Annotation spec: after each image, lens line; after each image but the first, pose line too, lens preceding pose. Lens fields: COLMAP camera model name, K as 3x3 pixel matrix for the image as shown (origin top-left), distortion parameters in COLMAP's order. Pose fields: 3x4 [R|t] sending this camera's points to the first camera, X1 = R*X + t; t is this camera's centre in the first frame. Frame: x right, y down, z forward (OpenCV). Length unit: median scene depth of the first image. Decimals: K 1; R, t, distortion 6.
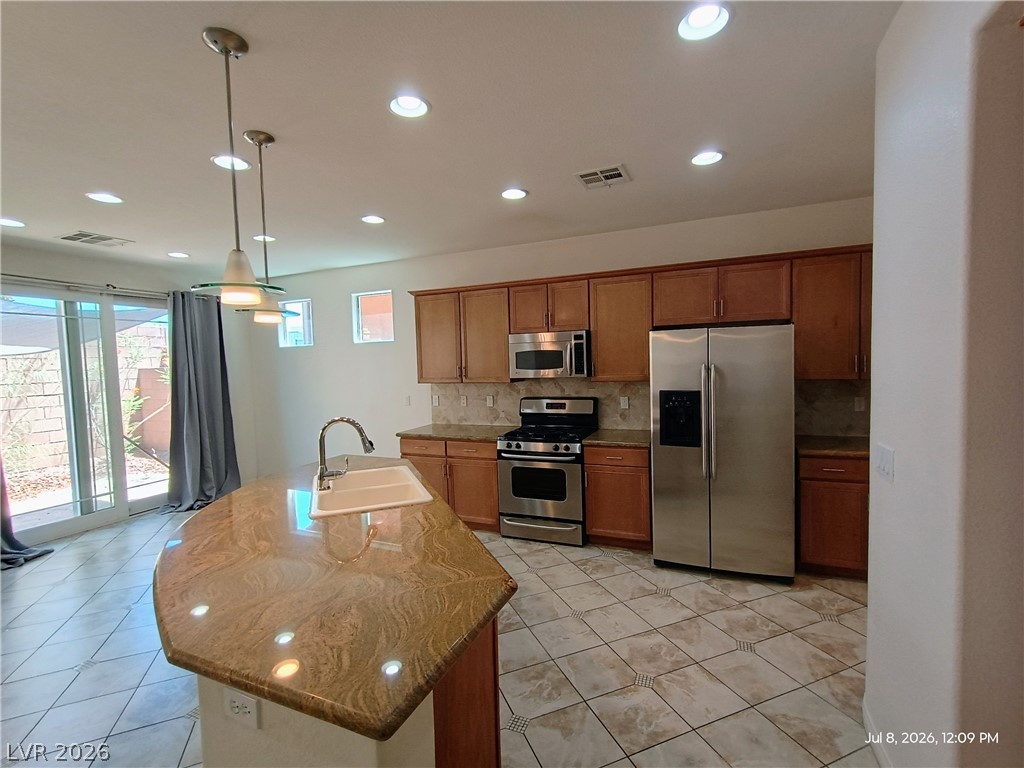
lens RADIAL K [[485.7, 0, 508.1], [0, 485.7, 382.9], [0, 0, 1]] dist [0.001625, 0.007707]
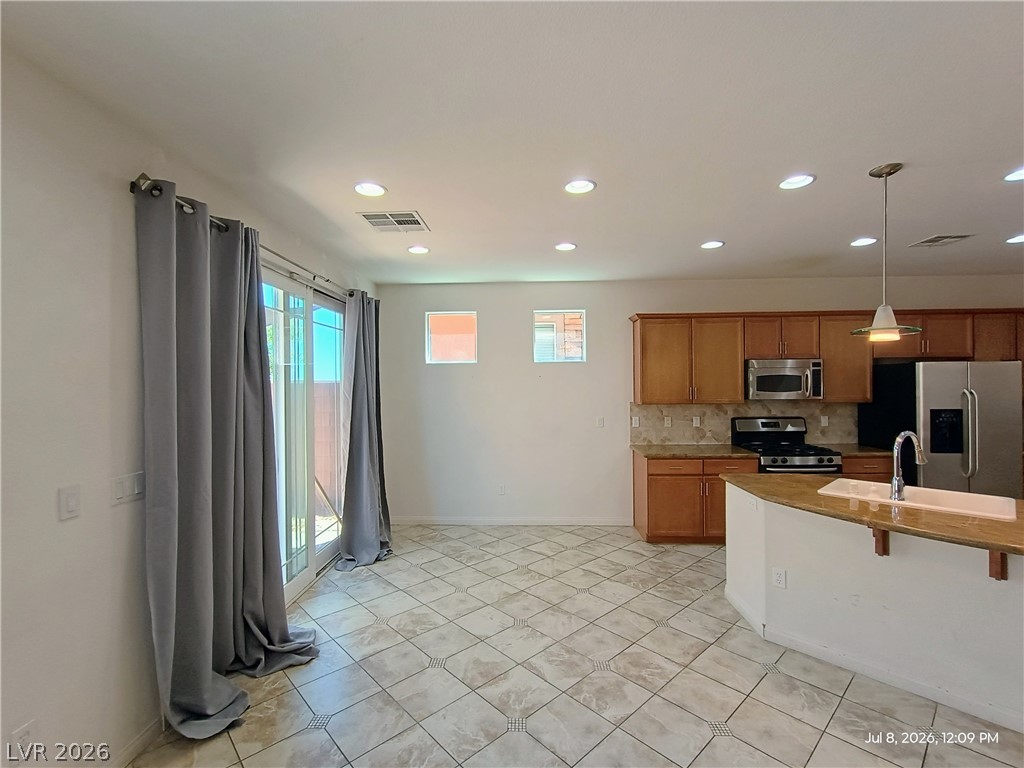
lens RADIAL K [[462.1, 0, 512.0], [0, 462.1, 384.0], [0, 0, 1]] dist [0.001554, -0.000332]
pose [[0.924859, 0.023194, 0.379601, -0.904082], [-0.000617, 0.998229, -0.059492, 0.018110], [-0.380309, 0.054787, 0.923235, 0.242659]]
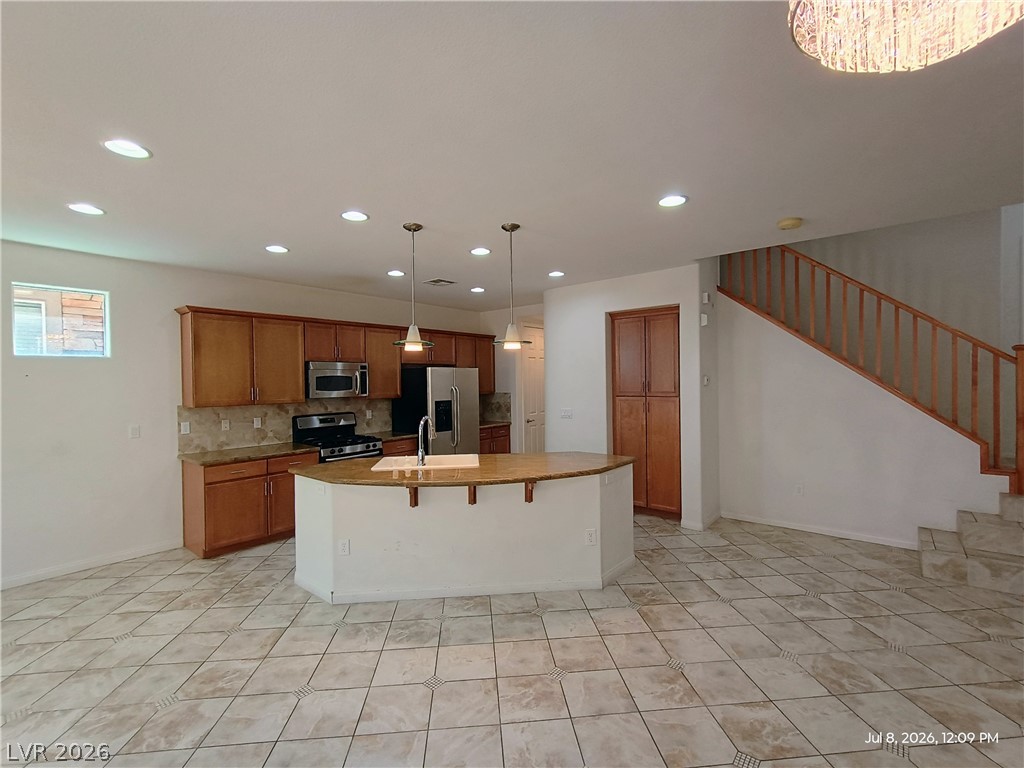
lens RADIAL K [[462.1, 0, 512.0], [0, 462.1, 384.0], [0, 0, 1]] dist [0.001554, -0.000332]
pose [[0.266645, 0.020205, 0.963583, -0.969398], [0.055983, 0.997768, -0.036413, 0.024543], [-0.962168, 0.063653, 0.264918, 0.227846]]
